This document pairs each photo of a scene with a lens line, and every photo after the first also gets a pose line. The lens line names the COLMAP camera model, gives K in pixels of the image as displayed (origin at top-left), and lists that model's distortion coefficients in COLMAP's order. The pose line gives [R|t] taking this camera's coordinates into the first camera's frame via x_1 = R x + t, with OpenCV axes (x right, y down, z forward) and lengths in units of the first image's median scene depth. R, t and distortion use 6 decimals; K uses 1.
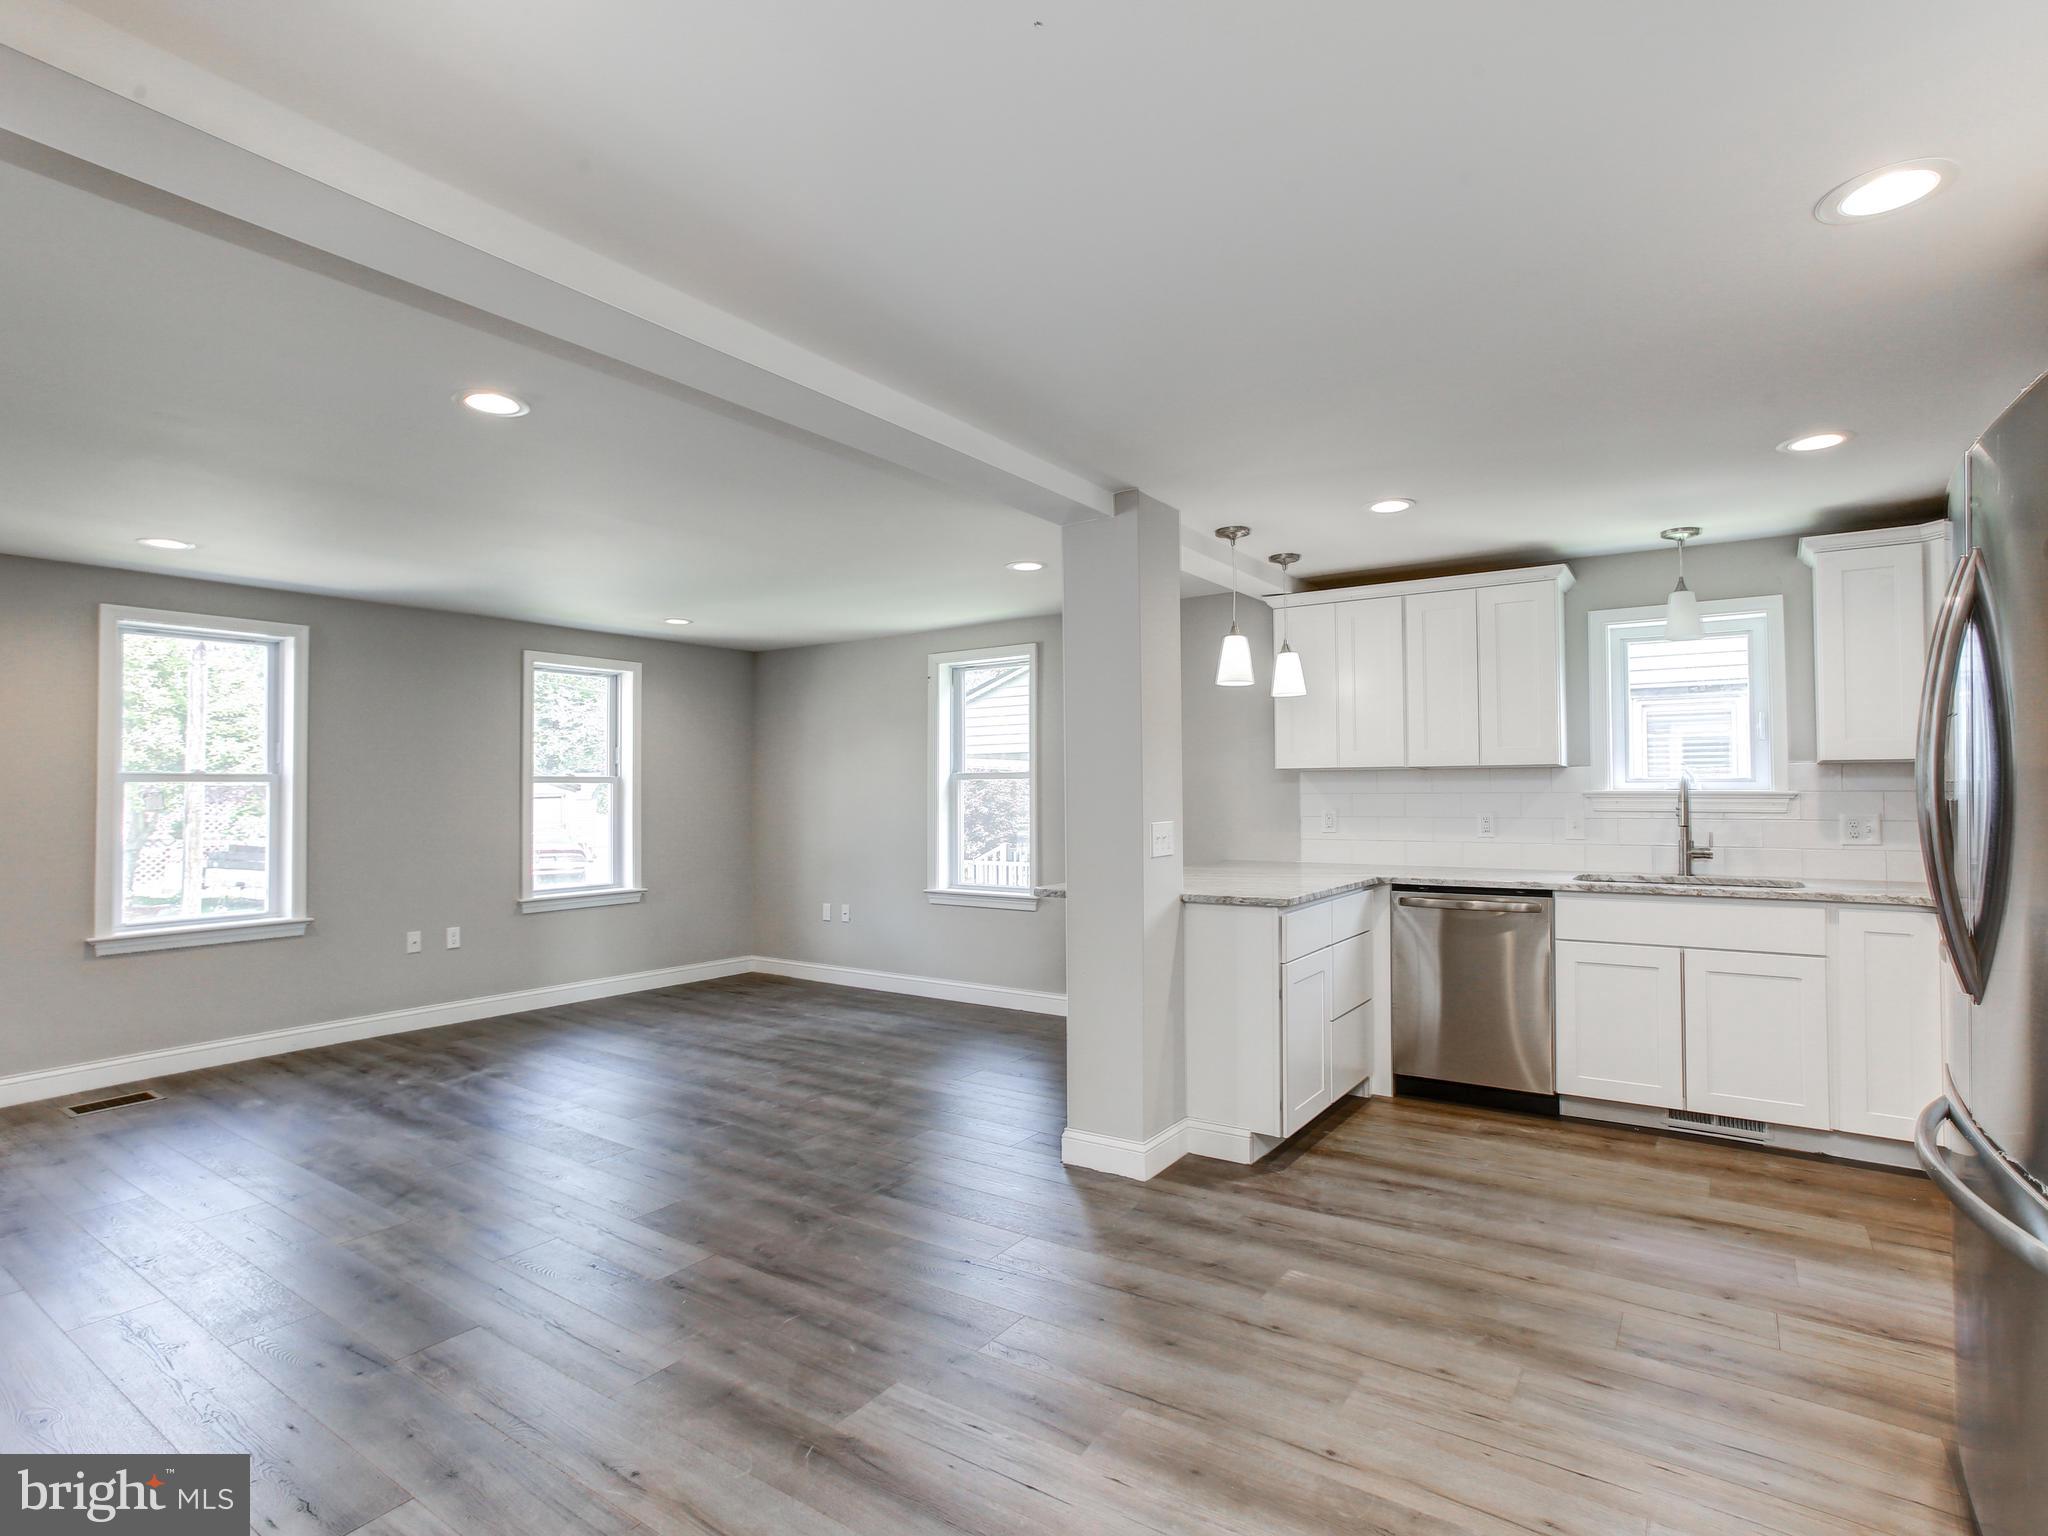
lens RADIAL K [[1040.3, 0, 1024.0], [0, 1040.3, 768.0], [0, 0, 1]] dist [-0.053297, 0.030932]
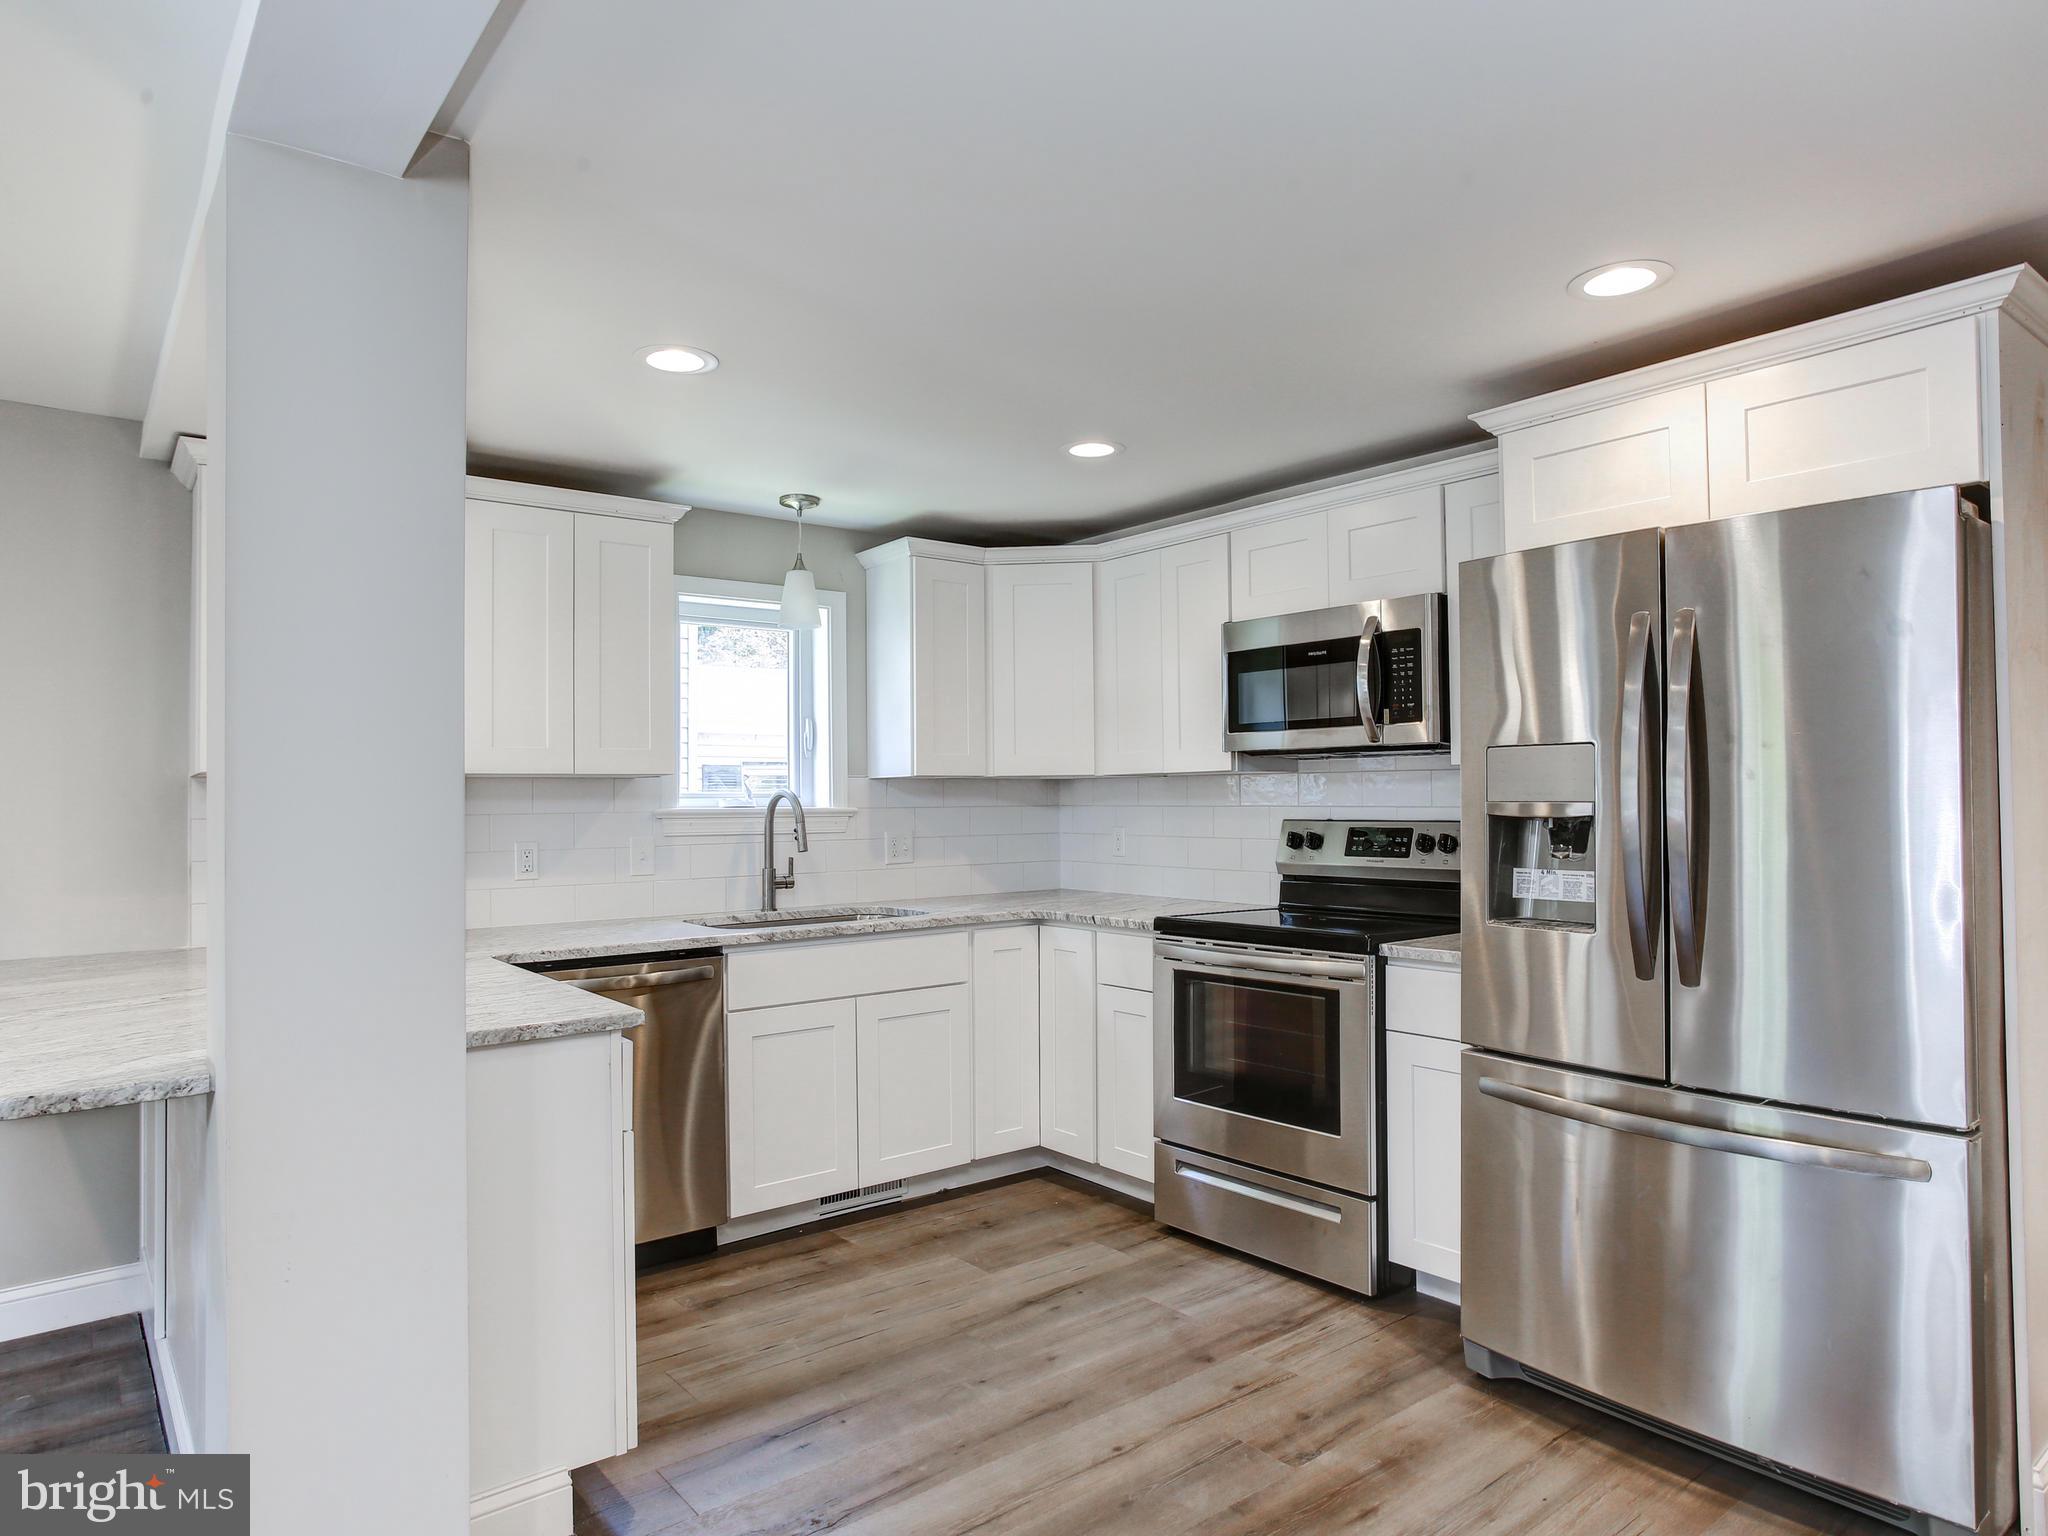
lens RADIAL K [[1245.6, 0, 1024.0], [0, 1245.6, 768.0], [0, 0, 1]] dist [-0.071747, 0.076812]
pose [[0.287785, 0.022414, 0.957433, -0.263150], [-0.014493, 0.999714, -0.019048, 0.005103], [-0.957585, -0.008394, 0.288028, 0.512148]]
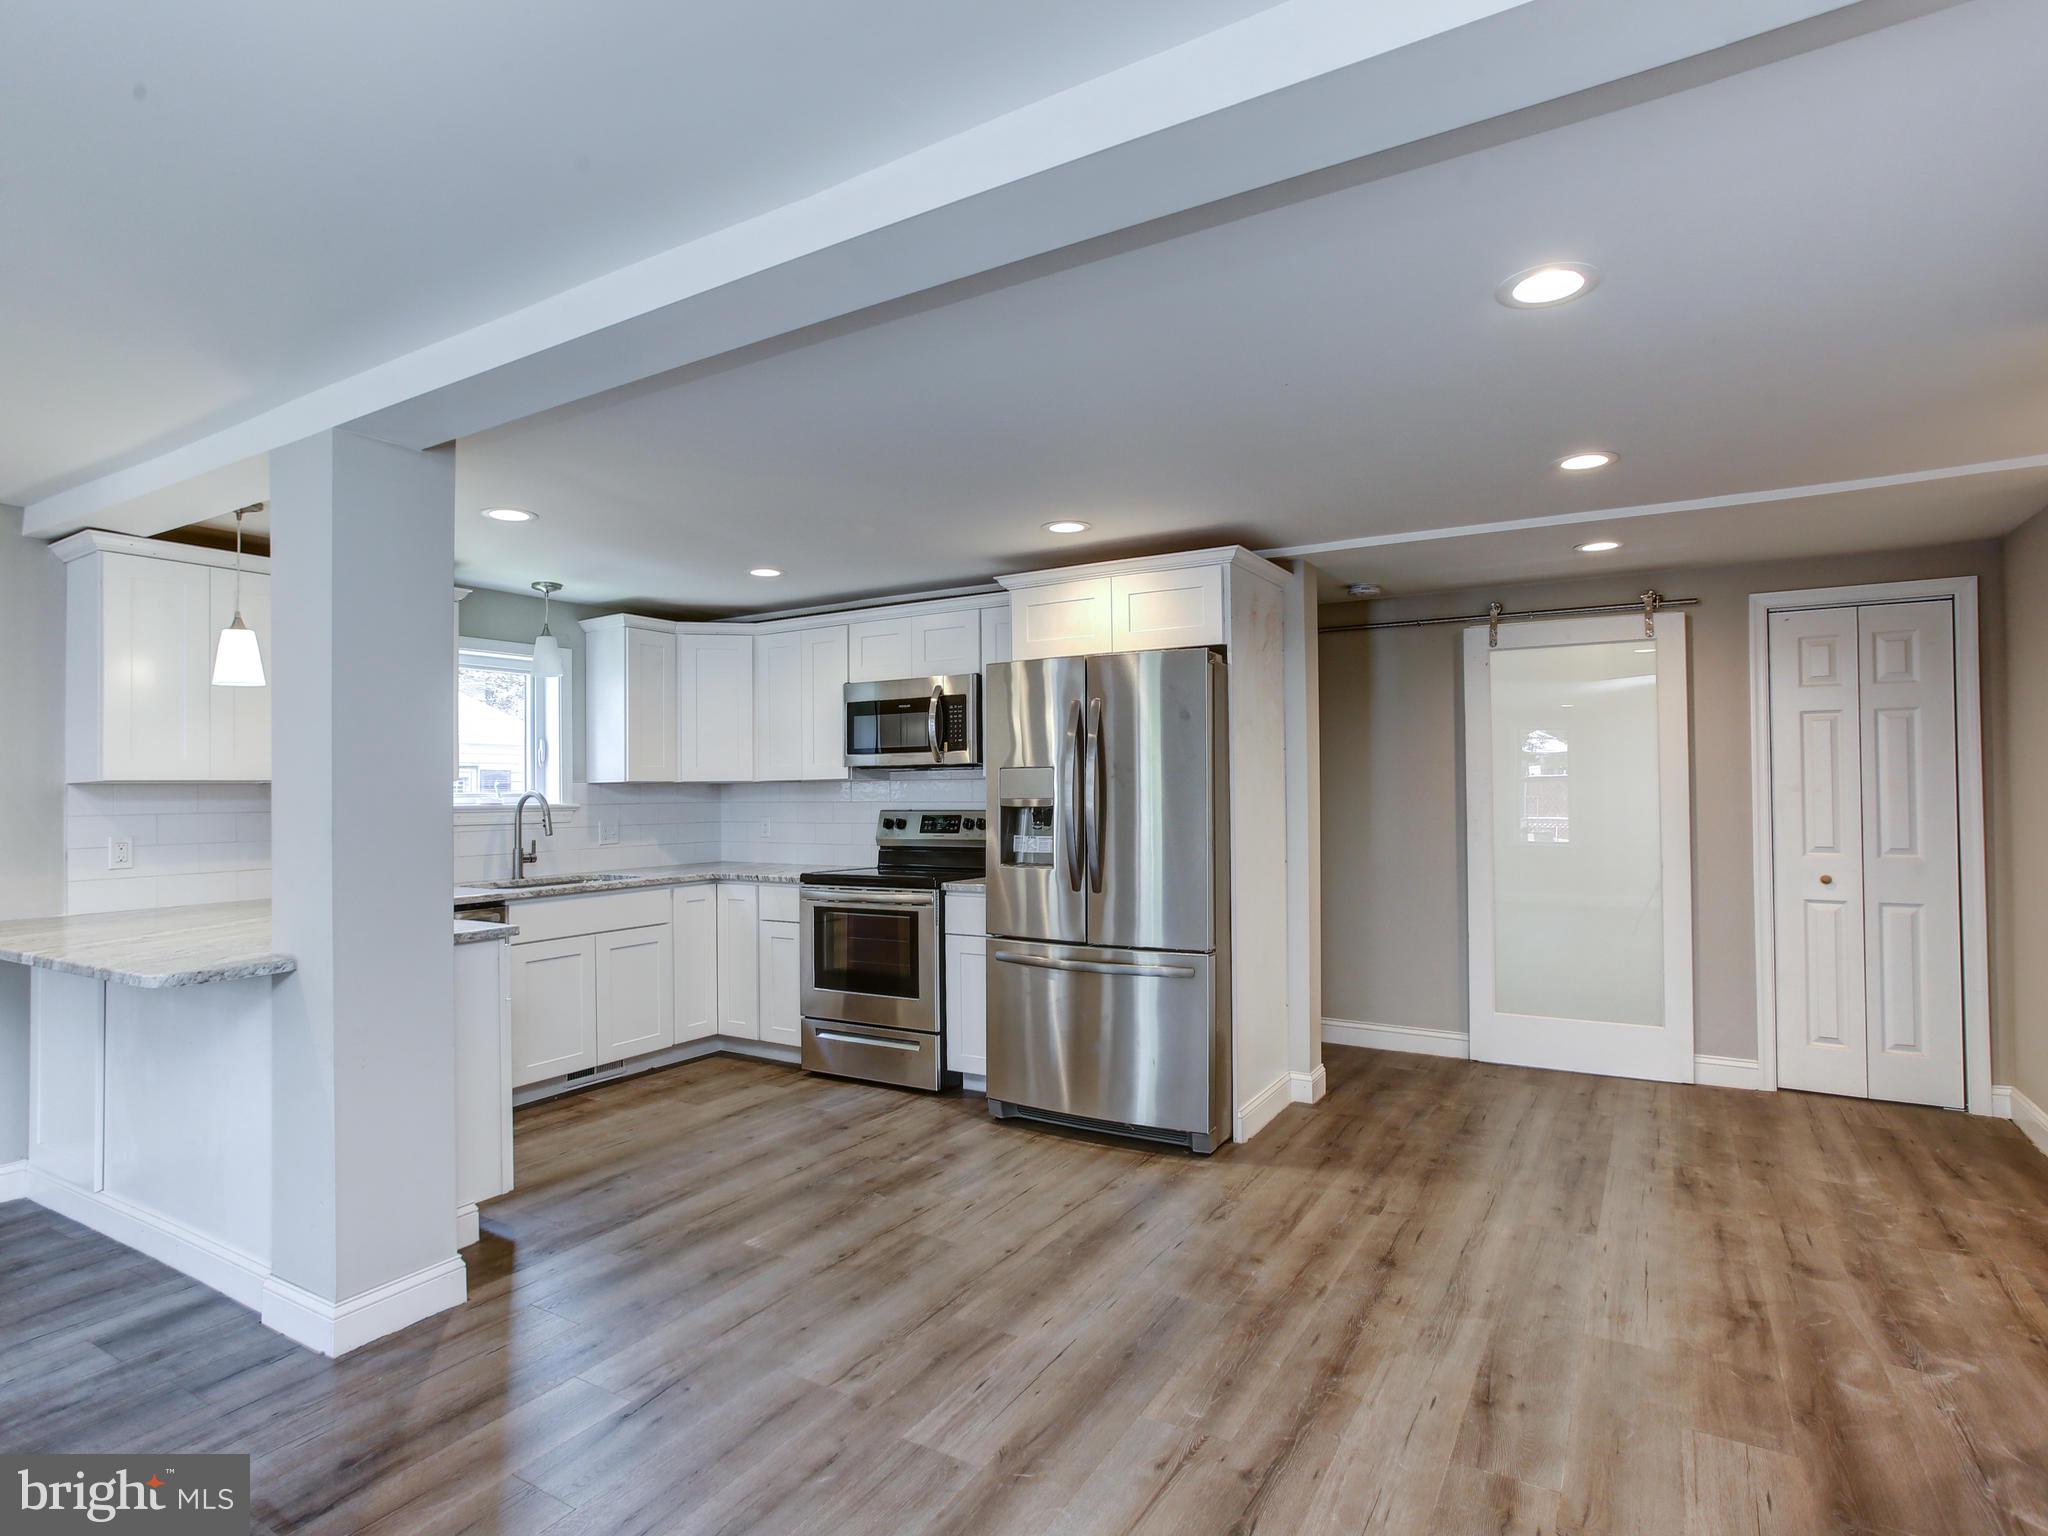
lens RADIAL K [[1076.9, 0, 1024.0], [0, 1076.9, 768.0], [0, 0, 1]] dist [-0.058780, 0.000078]
pose [[-0.067037, 0.023839, 0.997466, -0.592564], [-0.012332, 0.999618, -0.024719, 0.002715], [-0.997674, -0.013958, -0.066717, 0.511780]]
